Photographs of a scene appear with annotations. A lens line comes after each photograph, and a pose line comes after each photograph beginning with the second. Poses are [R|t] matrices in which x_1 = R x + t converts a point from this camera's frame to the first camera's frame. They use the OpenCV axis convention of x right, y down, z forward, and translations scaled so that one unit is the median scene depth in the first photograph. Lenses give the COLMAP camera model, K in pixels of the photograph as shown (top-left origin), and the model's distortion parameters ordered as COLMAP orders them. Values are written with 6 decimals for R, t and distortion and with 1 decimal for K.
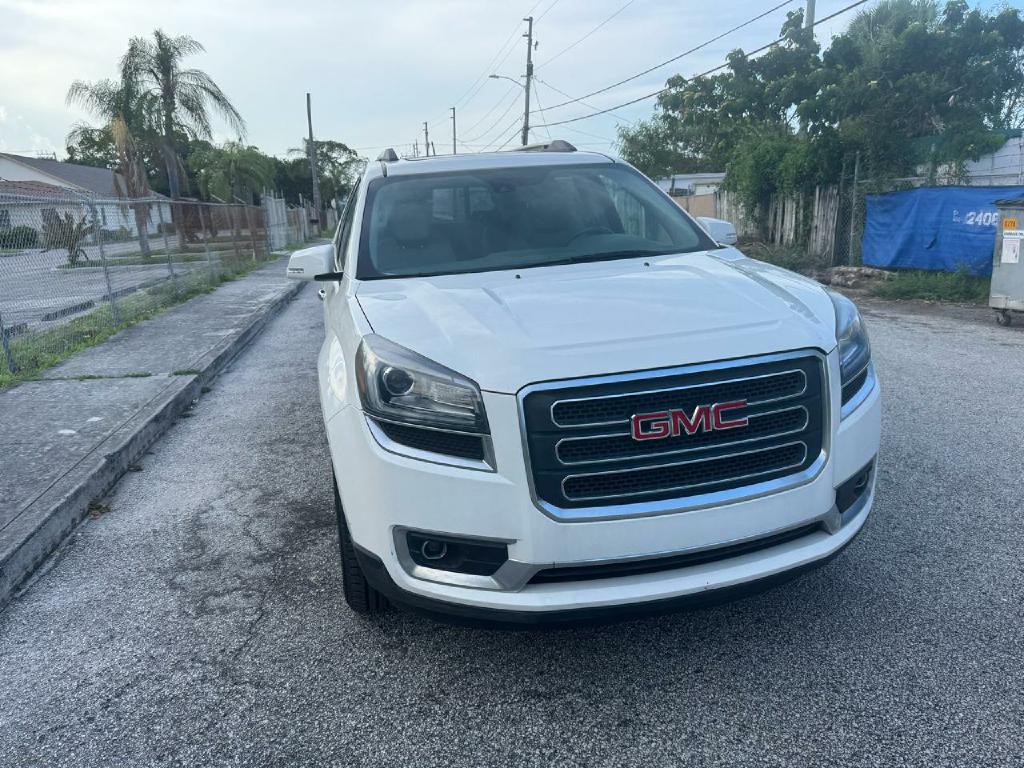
lens RADIAL K [[730.7, 0, 511.7], [0, 730.7, 383.1], [0, 0, 1]] dist [0.046063, -0.053228]
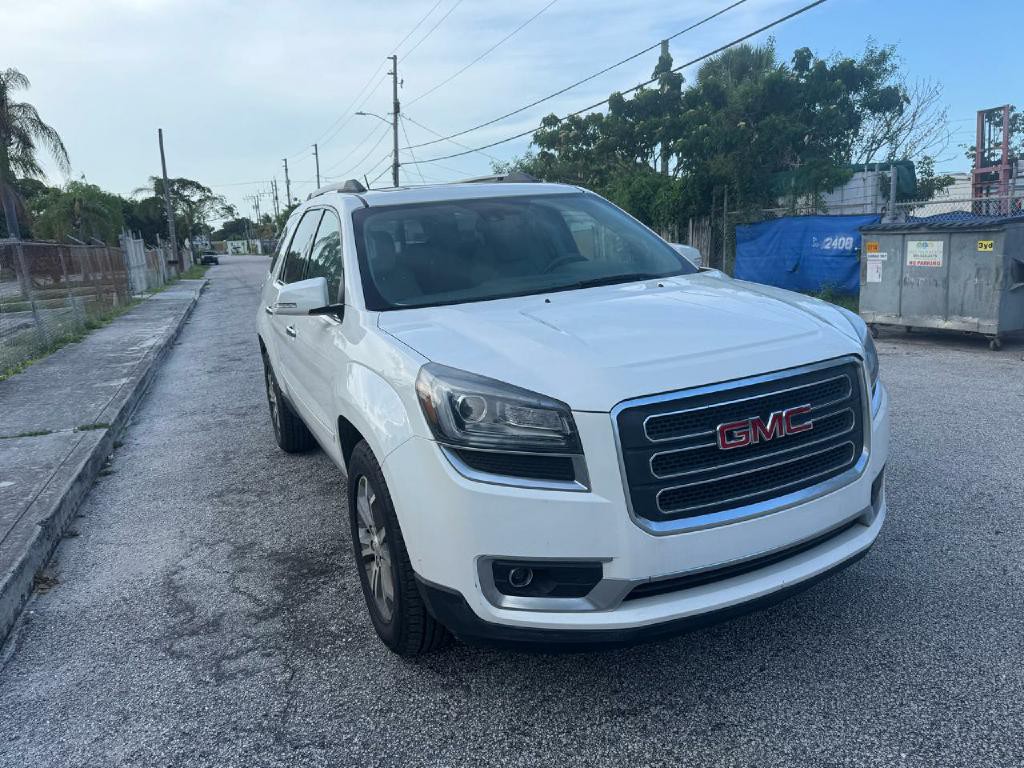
lens RADIAL K [[728.8, 0, 519.8], [0, 728.8, 394.9], [0, 0, 1]] dist [0.037468, -0.043079]
pose [[0.980910, -0.058368, 0.185497, -0.085666], [0.064056, 0.997638, -0.024816, 0.002394], [-0.183611, 0.036224, 0.982331, 0.009256]]
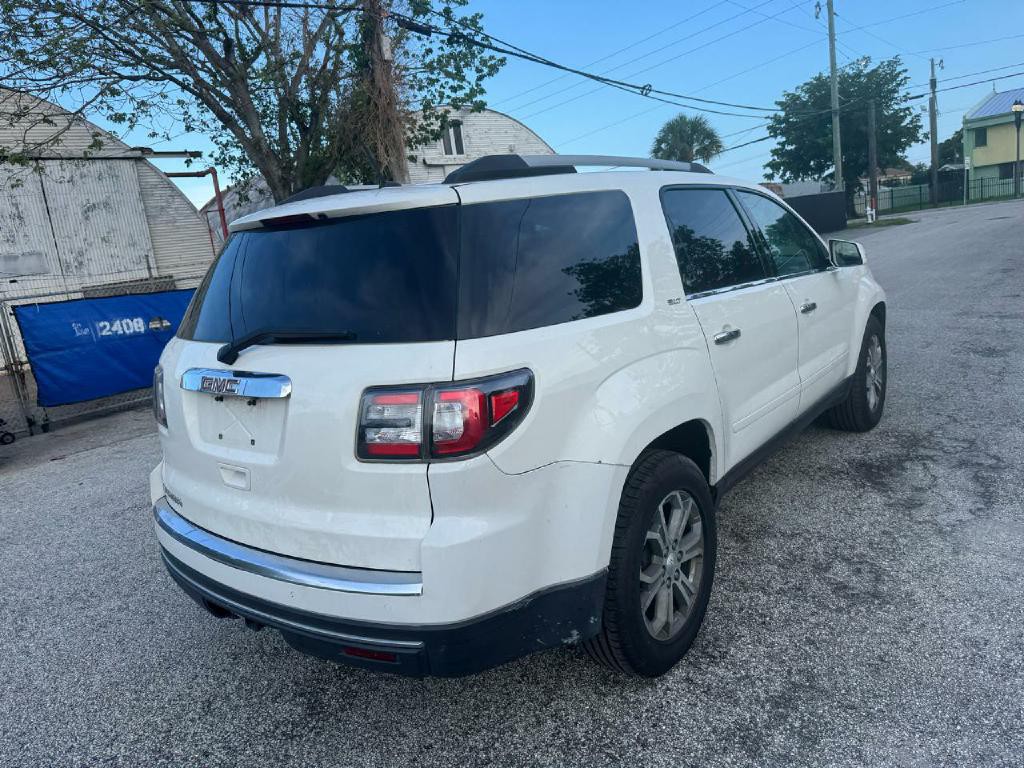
lens RADIAL K [[730.7, 0, 511.7], [0, 730.7, 383.1], [0, 0, 1]] dist [0.046063, -0.053228]
pose [[-0.617797, -0.038138, 0.785412, -0.437759], [0.327695, 0.895471, 0.301243, -0.251238], [-0.714803, 0.443482, -0.540722, 1.044679]]
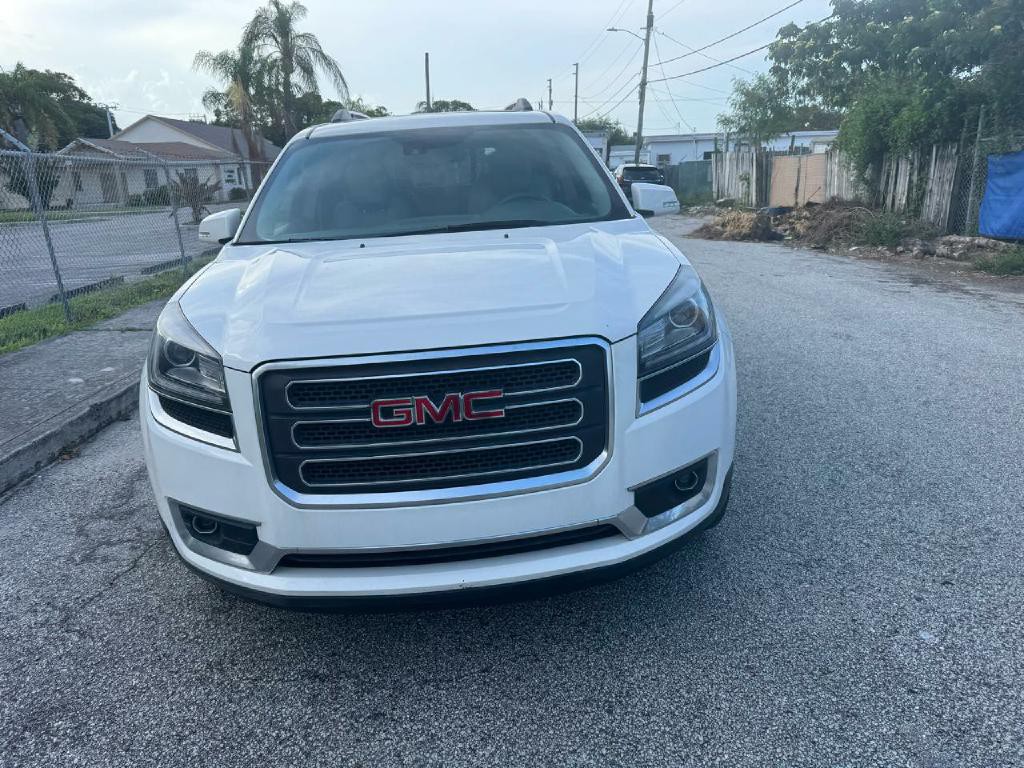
lens RADIAL K [[730.7, 0, 511.7], [0, 730.7, 383.1], [0, 0, 1]] dist [0.046063, -0.053228]
pose [[0.984610, 0.050519, -0.167304, 0.143756], [-0.041925, 0.997633, 0.054508, -0.010593], [0.169662, -0.046655, 0.984397, 0.030458]]
